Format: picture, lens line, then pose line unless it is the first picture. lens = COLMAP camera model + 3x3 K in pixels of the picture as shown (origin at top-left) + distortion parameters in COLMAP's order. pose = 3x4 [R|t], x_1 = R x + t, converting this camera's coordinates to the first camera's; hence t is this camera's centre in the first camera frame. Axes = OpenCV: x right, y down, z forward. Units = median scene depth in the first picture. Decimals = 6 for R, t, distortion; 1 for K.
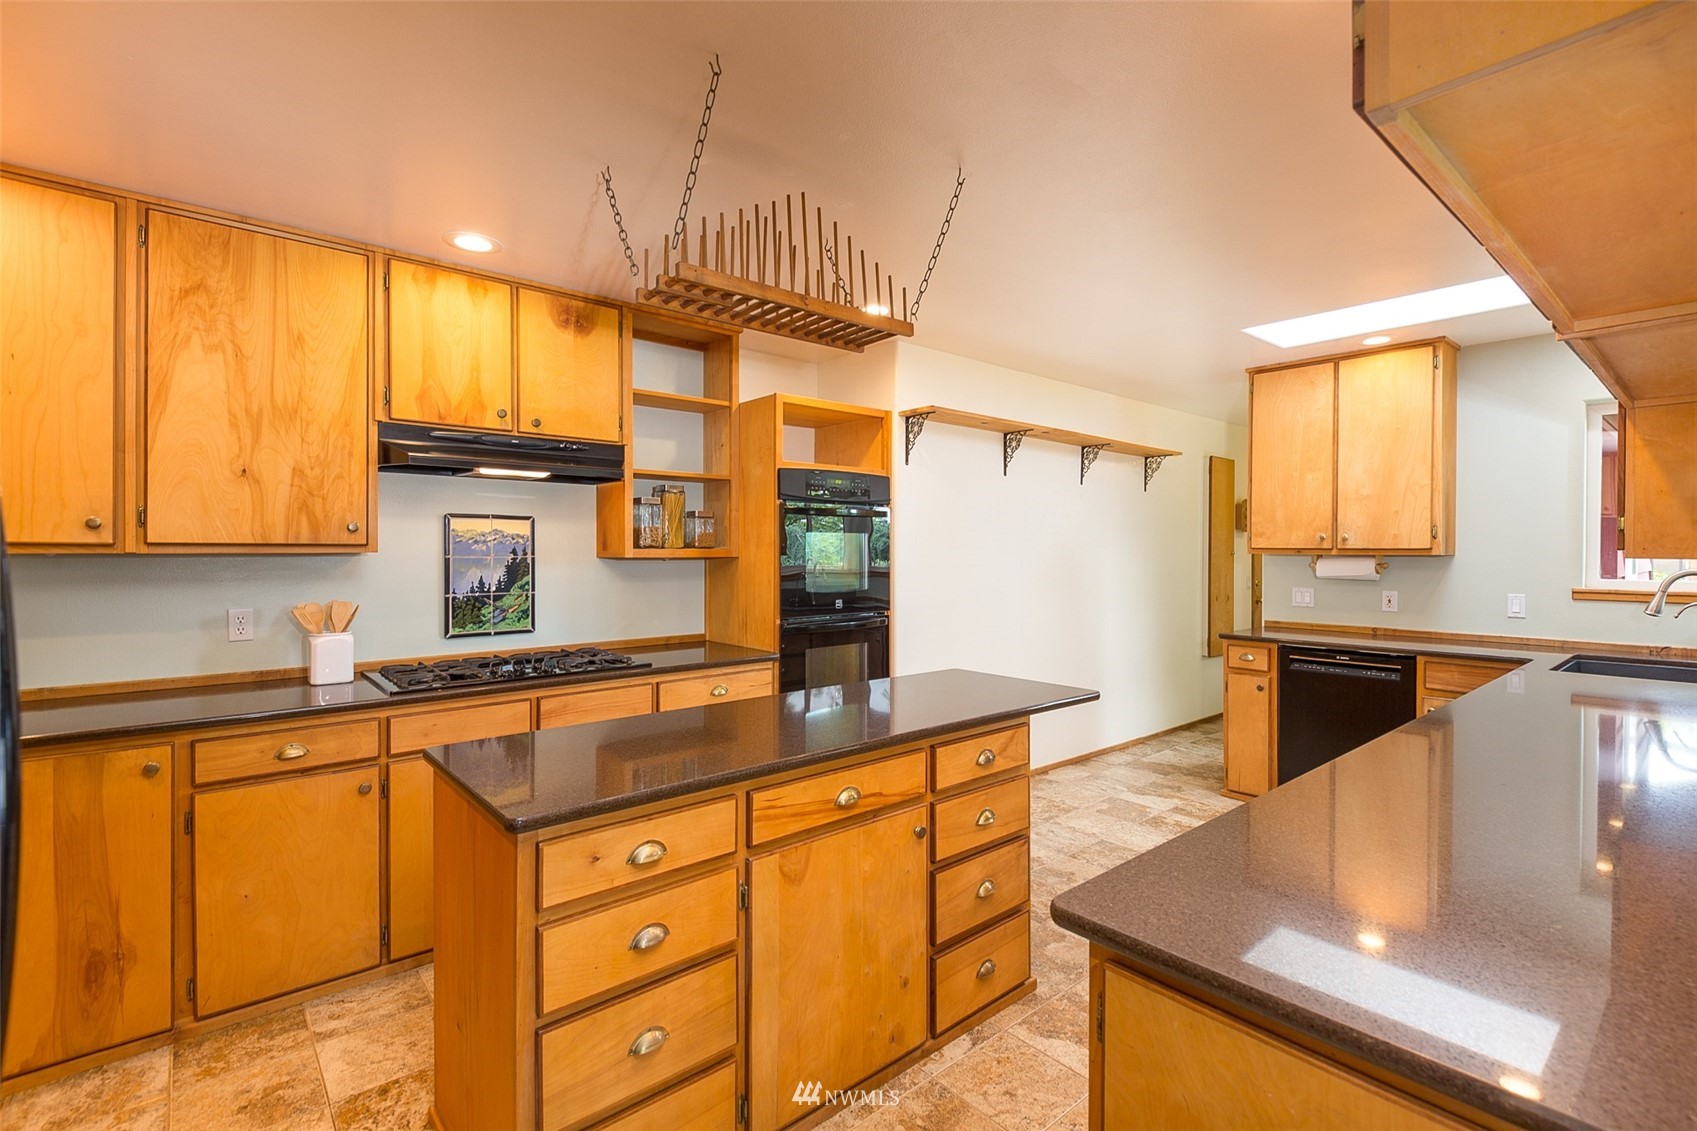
lens RADIAL K [[771.7, 0, 857.0], [0, 771.7, 554.7], [0, 0, 1]] dist [0.019158, -0.013283]
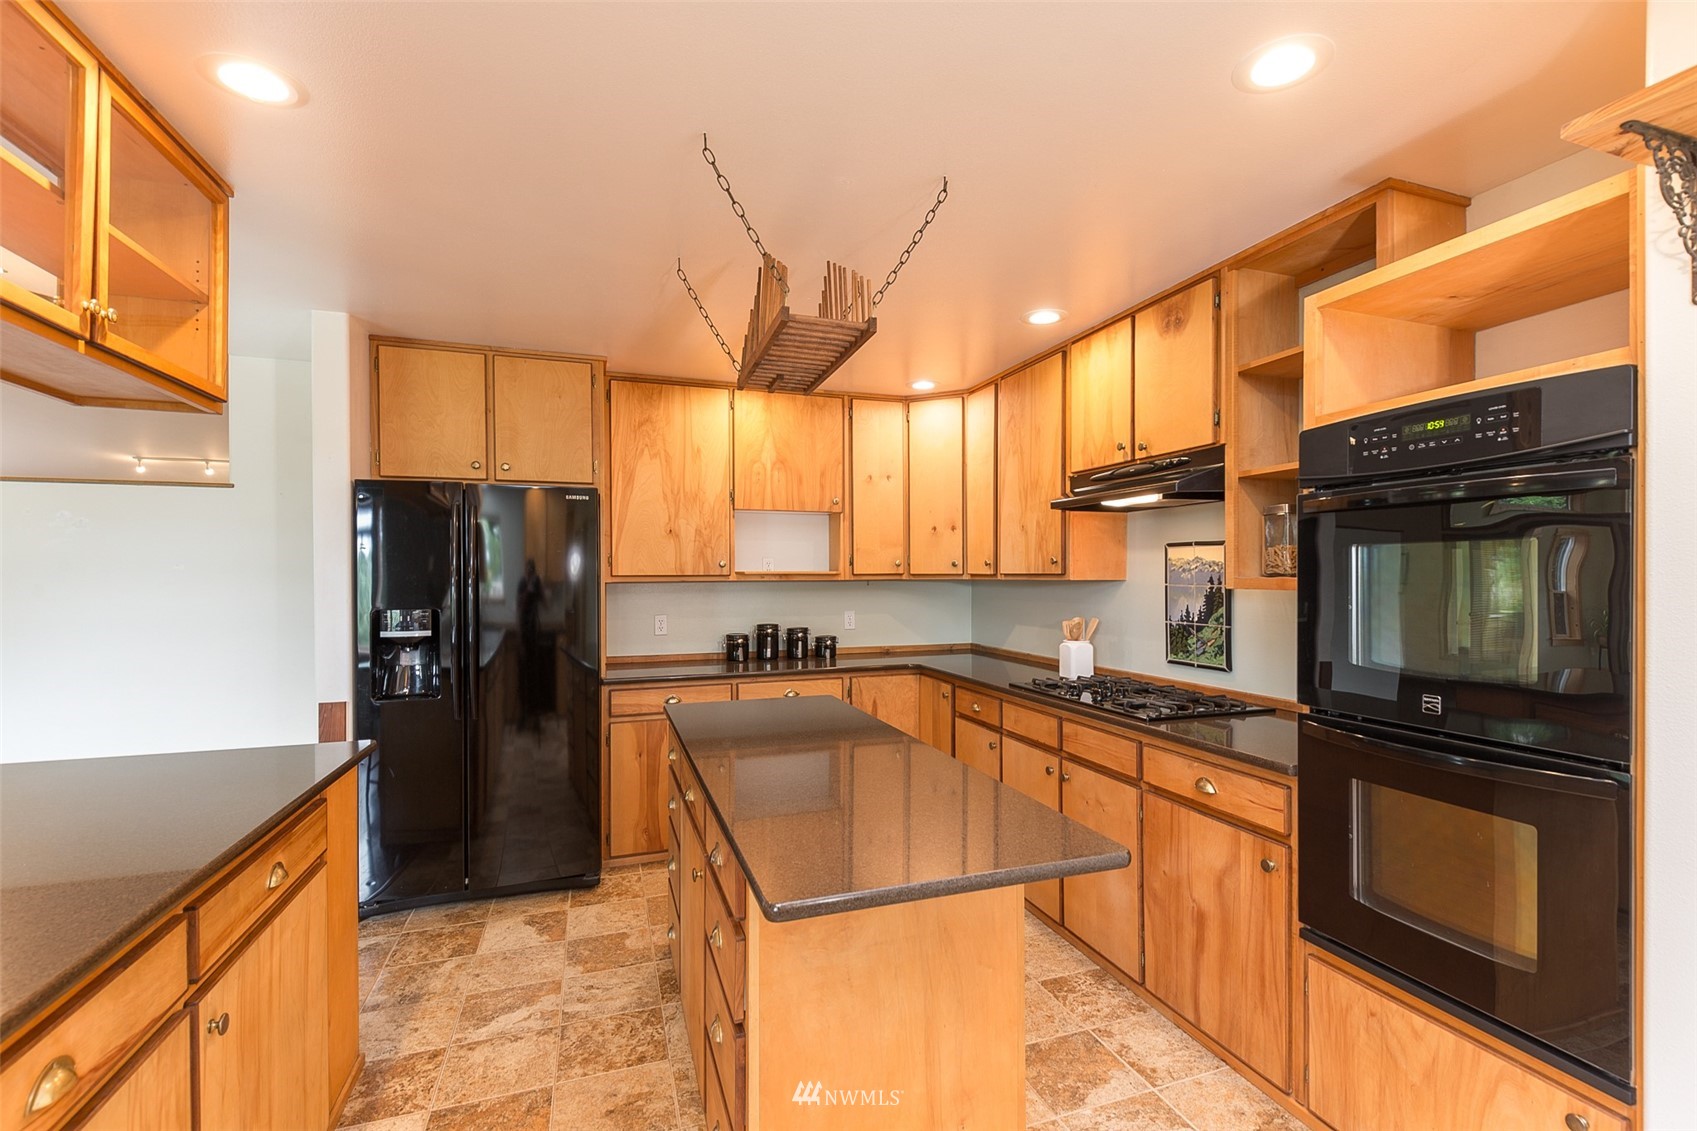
lens RADIAL K [[771.7, 0, 850.9], [0, 771.7, 573.3], [0, 0, 1]] dist [0.019158, -0.013283]
pose [[-0.344903, -0.006905, -0.938613, 0.579798], [-0.006856, 0.999965, -0.004837, -0.004925], [0.938613, 0.004767, -0.344938, 0.939220]]
